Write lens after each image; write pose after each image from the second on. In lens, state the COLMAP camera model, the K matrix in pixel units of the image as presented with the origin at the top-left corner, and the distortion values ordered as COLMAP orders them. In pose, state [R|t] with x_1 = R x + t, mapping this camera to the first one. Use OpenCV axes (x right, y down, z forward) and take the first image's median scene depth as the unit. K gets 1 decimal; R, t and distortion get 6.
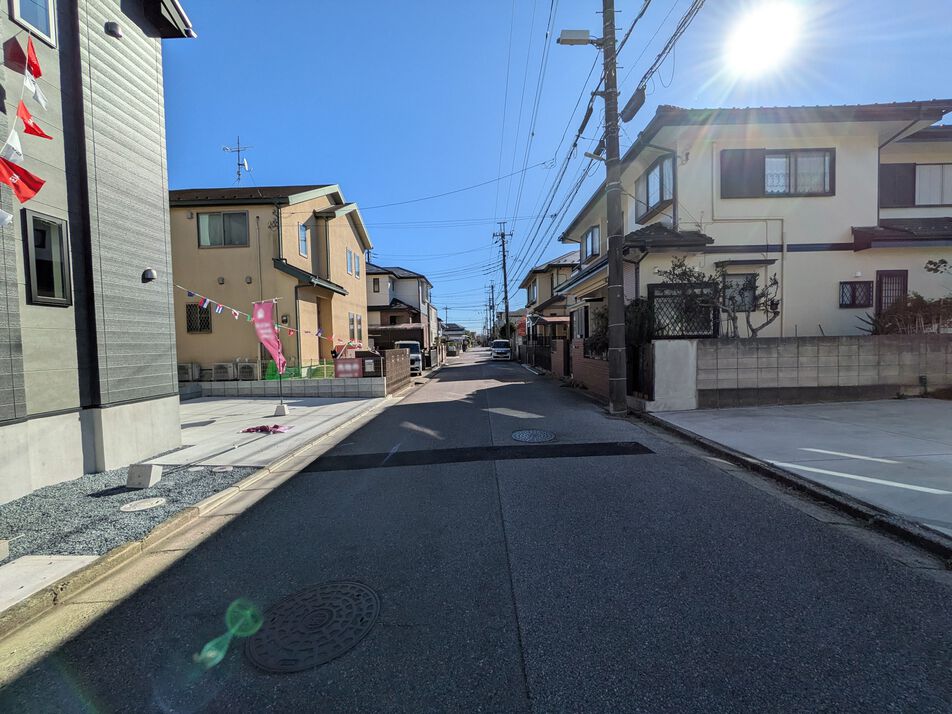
lens RADIAL K [[377.2, 0, 478.8], [0, 377.2, 356.9], [0, 0, 1]] dist [-0.001751, -0.000269]
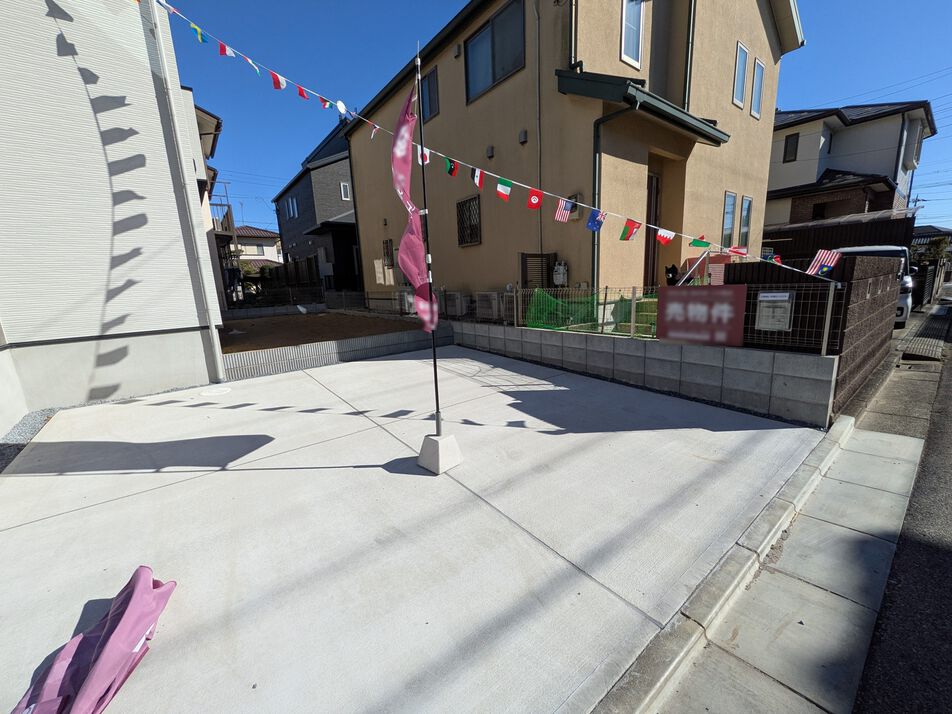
lens RADIAL K [[375.7, 0, 479.5], [0, 375.7, 356.4], [0, 0, 1]] dist [-0.001449, -0.000291]
pose [[0.620866, 0.152356, -0.768969, -0.208049], [-0.000122, 0.980951, 0.194257, 0.000585], [0.783917, -0.120514, 0.609057, 0.656169]]
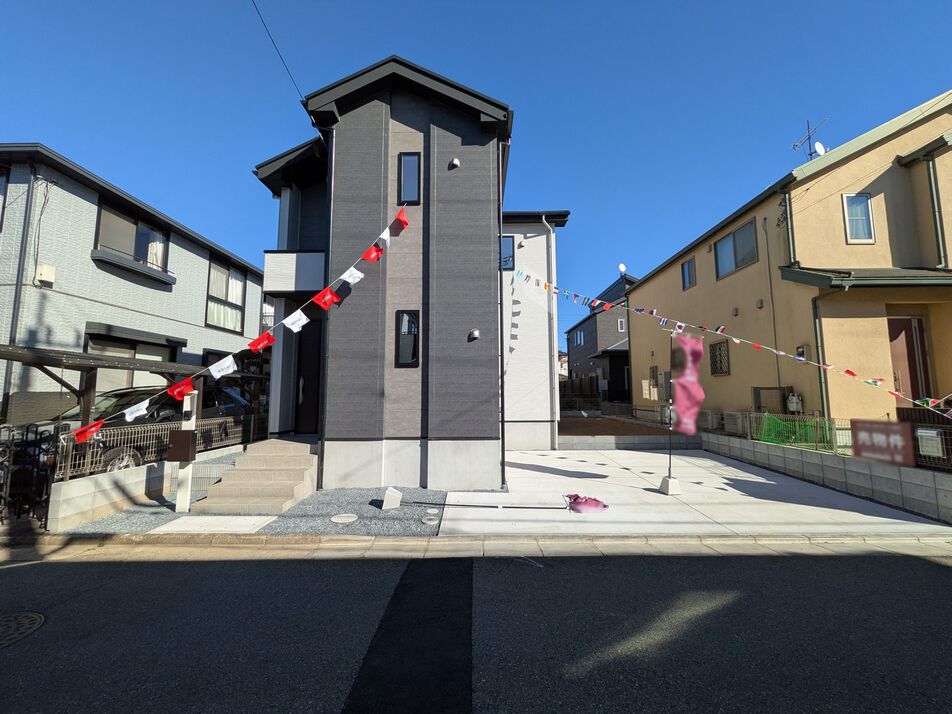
lens RADIAL K [[375.7, 0, 479.5], [0, 375.7, 356.4], [0, 0, 1]] dist [-0.001449, -0.000291]
pose [[-0.001708, -0.073850, -0.997268, 0.154348], [-0.030372, 0.996813, -0.073764, -0.029569], [0.999537, 0.030163, -0.003945, 0.498319]]
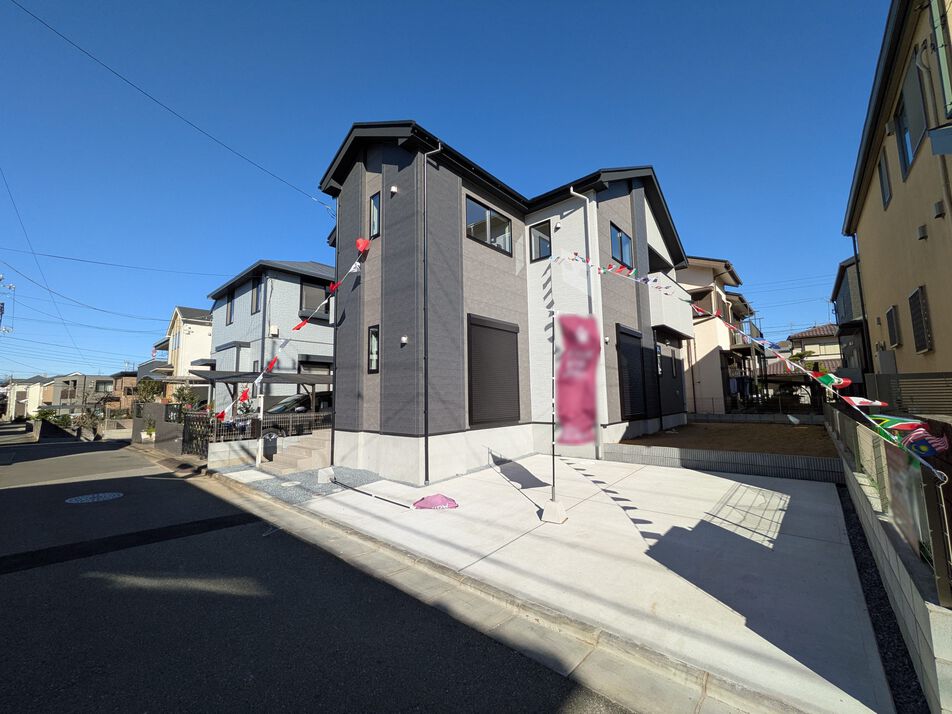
lens RADIAL K [[377.2, 0, 478.8], [0, 377.2, 356.9], [0, 0, 1]] dist [-0.001751, -0.000269]
pose [[-0.651838, -0.043609, -0.757104, -0.022261], [0.006526, 0.997986, -0.063102, -0.036835], [0.758330, -0.046073, -0.650240, 1.002037]]
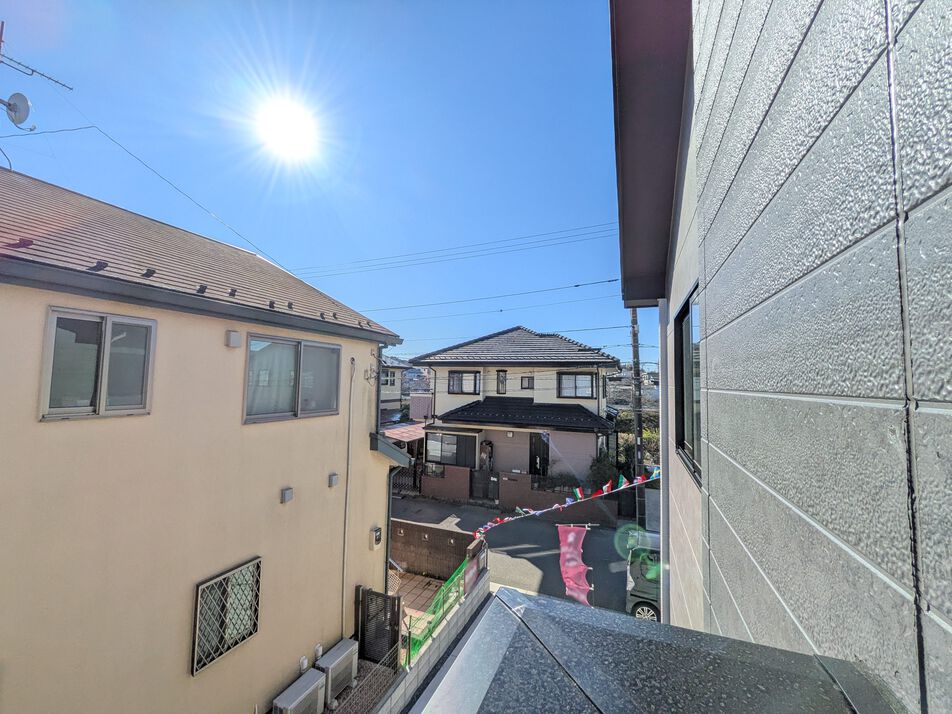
lens RADIAL K [[375.7, 0, 479.5], [0, 375.7, 356.4], [0, 0, 1]] dist [-0.001449, -0.000291]
pose [[0.375046, 0.094062, 0.922222, -1.150039], [0.000489, 0.994819, -0.101665, -0.358620], [-0.927006, 0.038580, 0.373057, 0.698122]]
